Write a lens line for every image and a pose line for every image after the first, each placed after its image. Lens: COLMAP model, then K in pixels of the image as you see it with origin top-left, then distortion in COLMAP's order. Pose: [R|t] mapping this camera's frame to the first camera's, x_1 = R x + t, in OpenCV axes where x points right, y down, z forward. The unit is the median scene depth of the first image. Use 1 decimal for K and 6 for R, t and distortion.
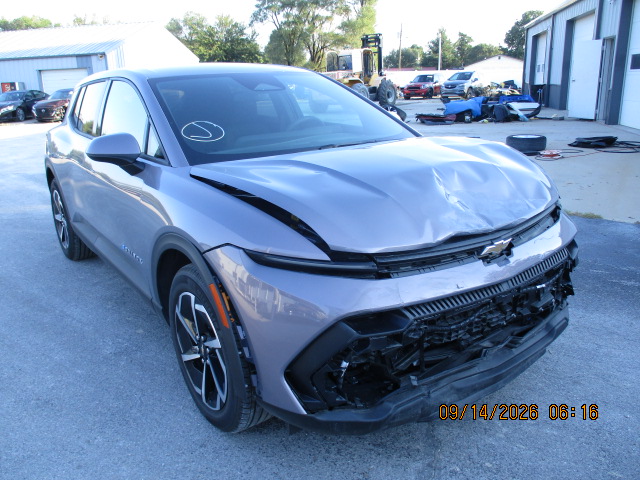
lens RADIAL K [[535.7, 0, 315.8], [0, 535.7, 240.6], [0, 0, 1]] dist [-0.061011, 0.018902]
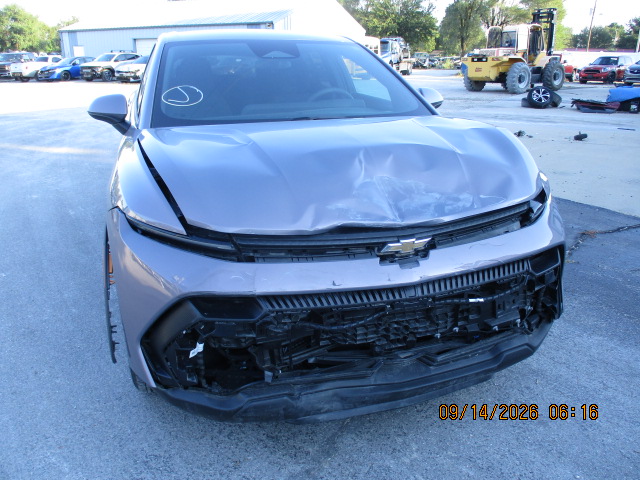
lens RADIAL K [[535.7, 0, 317.9], [0, 535.7, 243.9], [0, 0, 1]] dist [-0.061011, 0.018902]
pose [[0.951822, 0.130159, -0.277658, 0.322723], [-0.116077, 0.991002, 0.066642, -0.023134], [0.283834, -0.031202, 0.958366, 0.098368]]
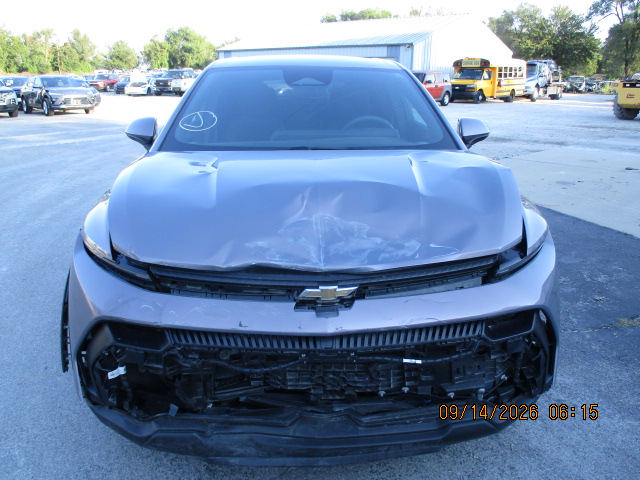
lens RADIAL K [[535.7, 0, 321.2], [0, 535.7, 243.7], [0, 0, 1]] dist [-0.061011, 0.018902]
pose [[0.839992, 0.197777, -0.505270, 0.523974], [-0.188439, 0.979575, 0.070162, -0.082596], [0.508826, 0.036277, 0.860104, 0.224116]]
